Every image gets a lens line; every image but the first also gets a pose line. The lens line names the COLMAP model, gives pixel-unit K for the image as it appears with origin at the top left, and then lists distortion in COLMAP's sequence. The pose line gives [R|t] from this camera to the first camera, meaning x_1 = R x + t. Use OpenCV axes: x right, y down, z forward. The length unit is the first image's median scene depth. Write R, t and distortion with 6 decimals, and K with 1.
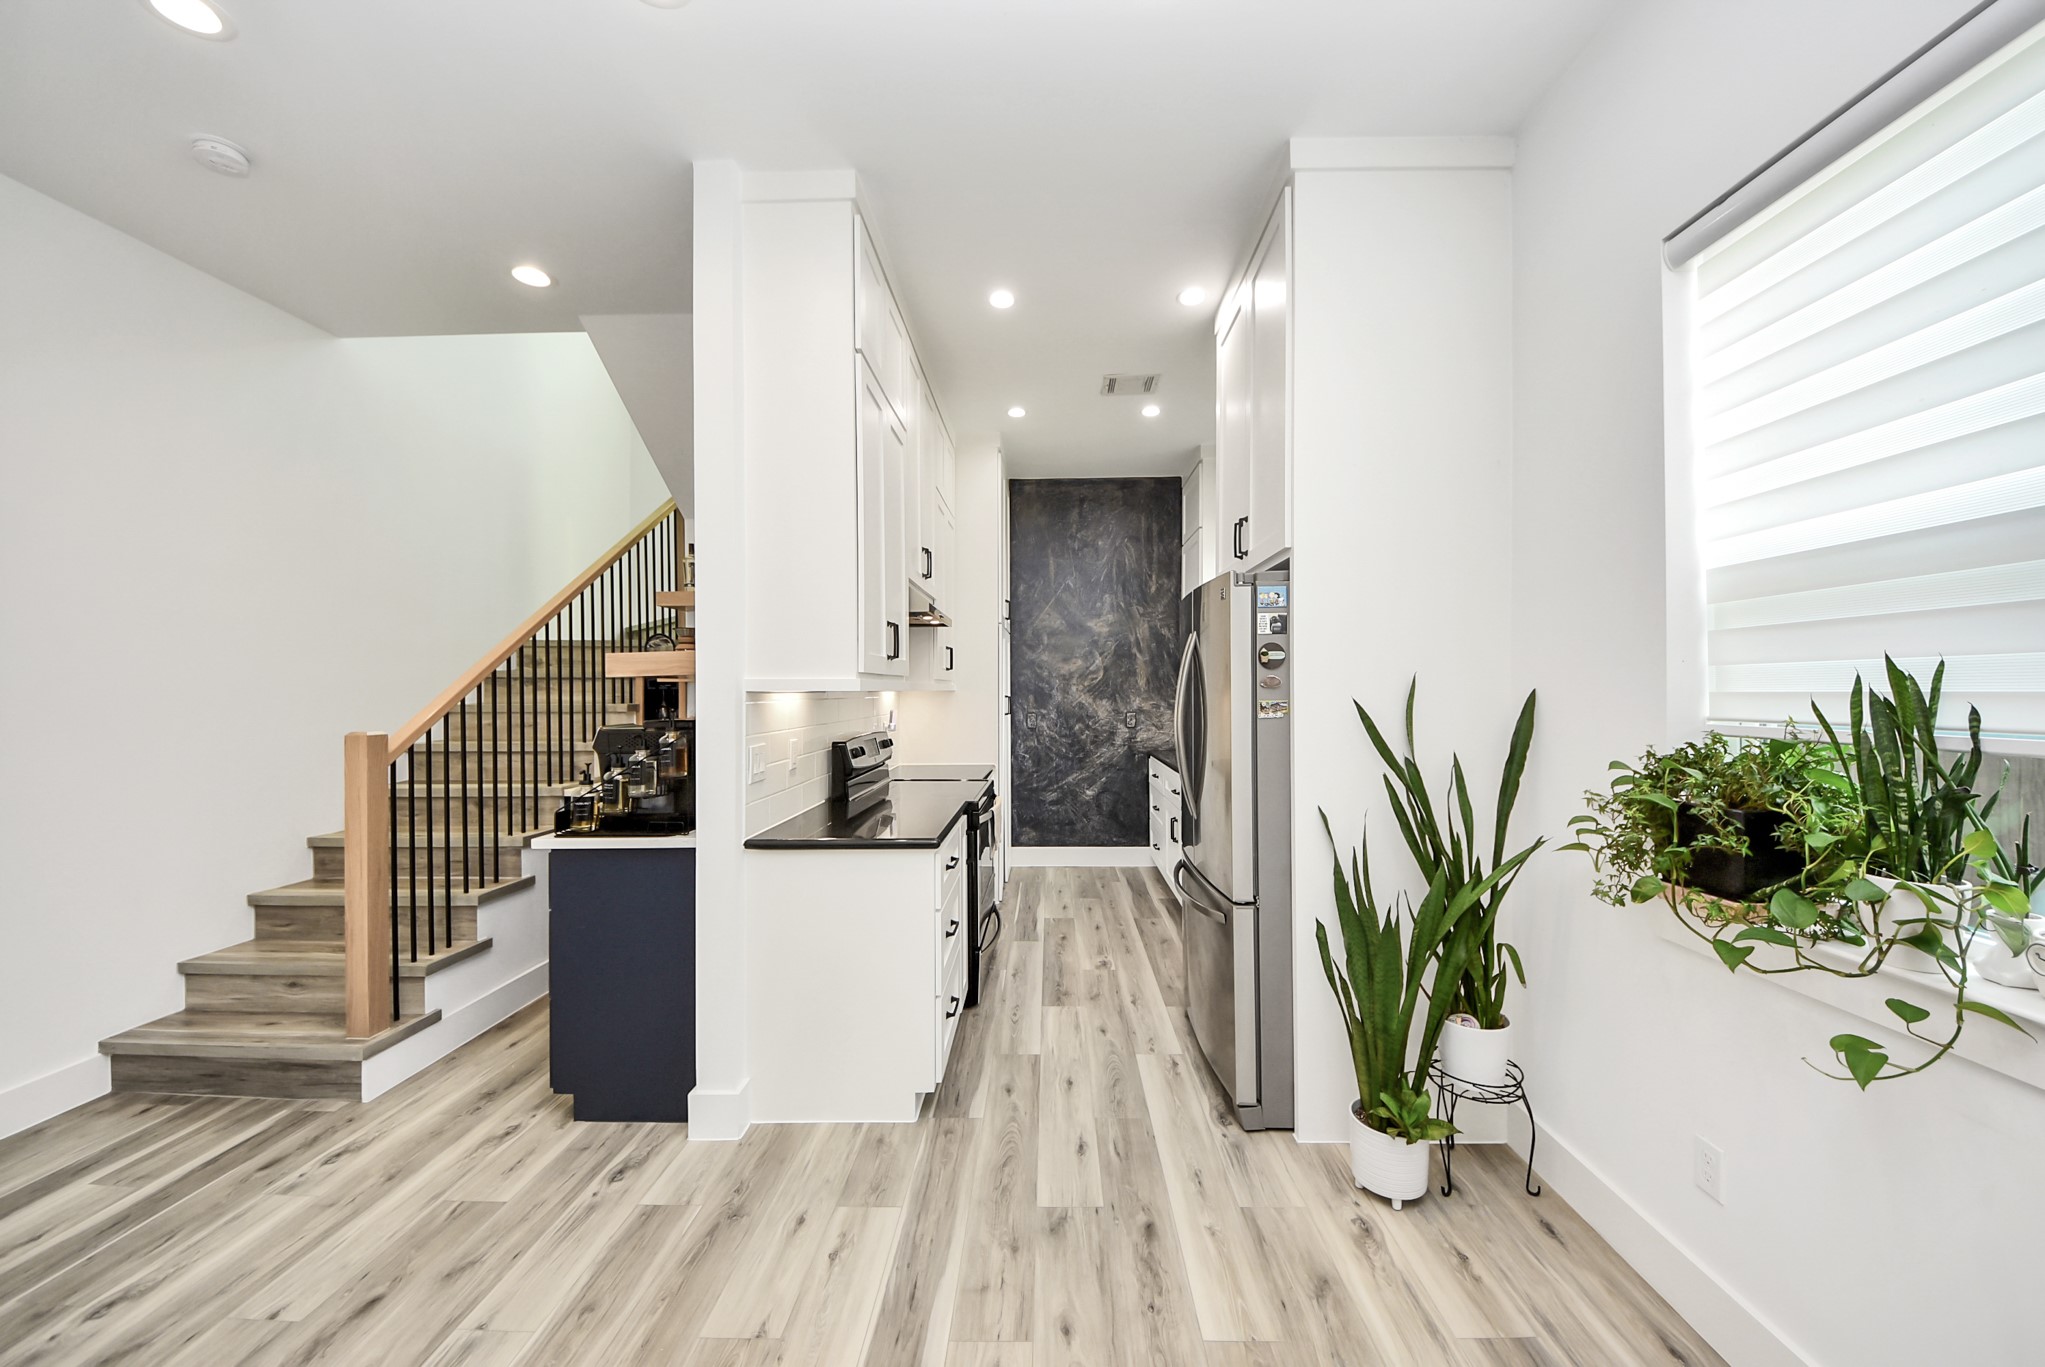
lens RADIAL K [[754.2, 0, 1022.5], [0, 754.2, 683.5], [0, 0, 1]] dist [-0.000085, -0.000221]
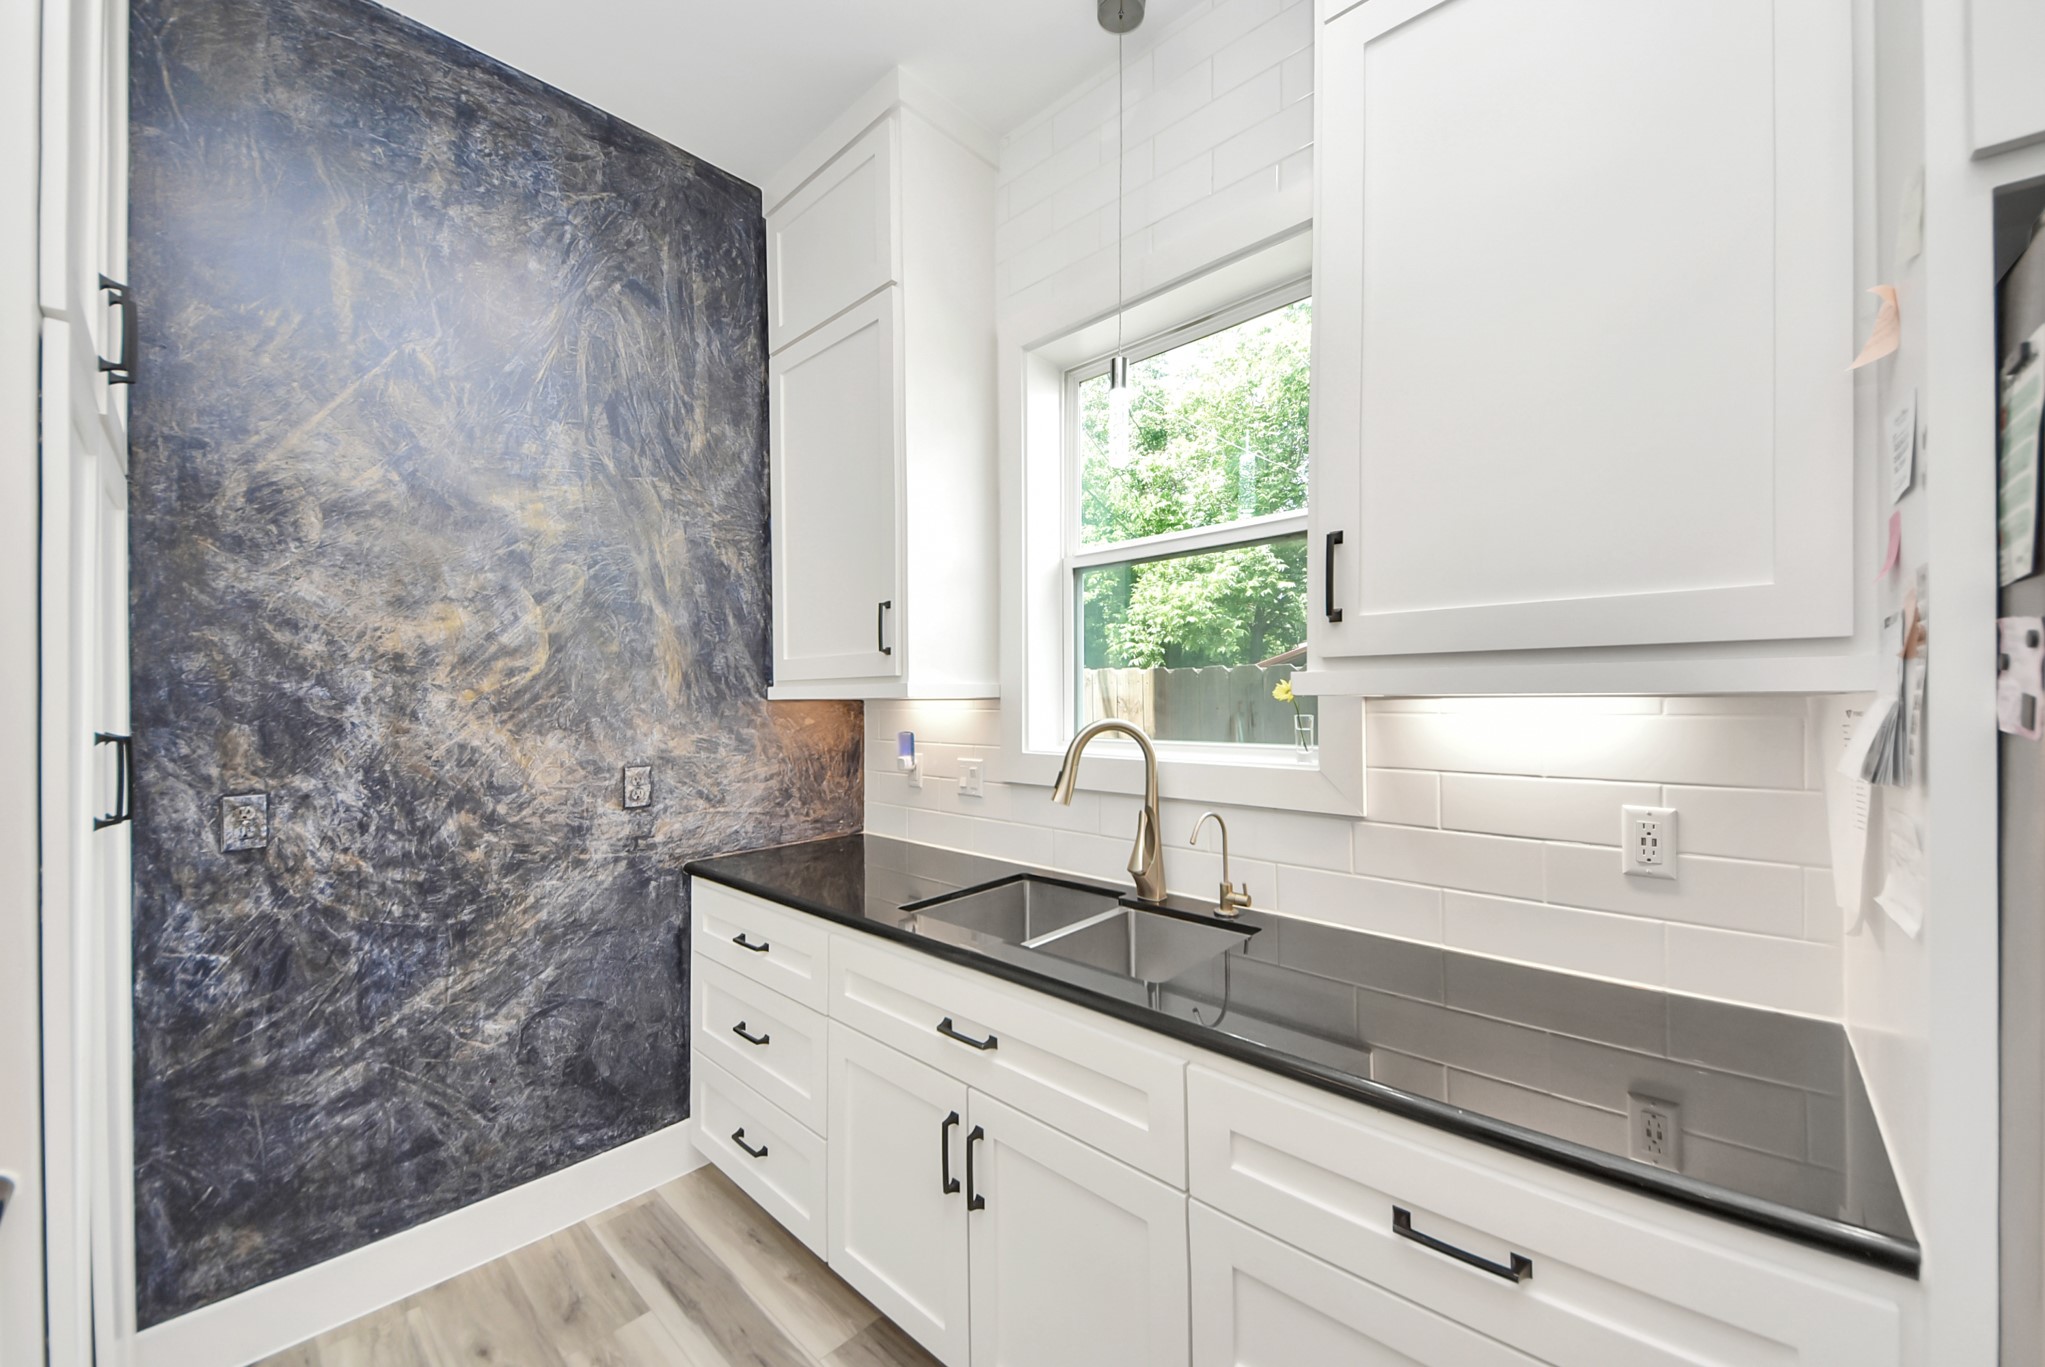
lens RADIAL K [[760.4, 0, 1026.1], [0, 760.4, 694.1], [0, 0, 1]] dist [0.042551, -0.024925]
pose [[0.643118, 0.005064, 0.765750, -0.018775], [-0.003327, 0.999987, -0.003819, 0.004302], [-0.765760, -0.000092, 0.643127, 0.618846]]
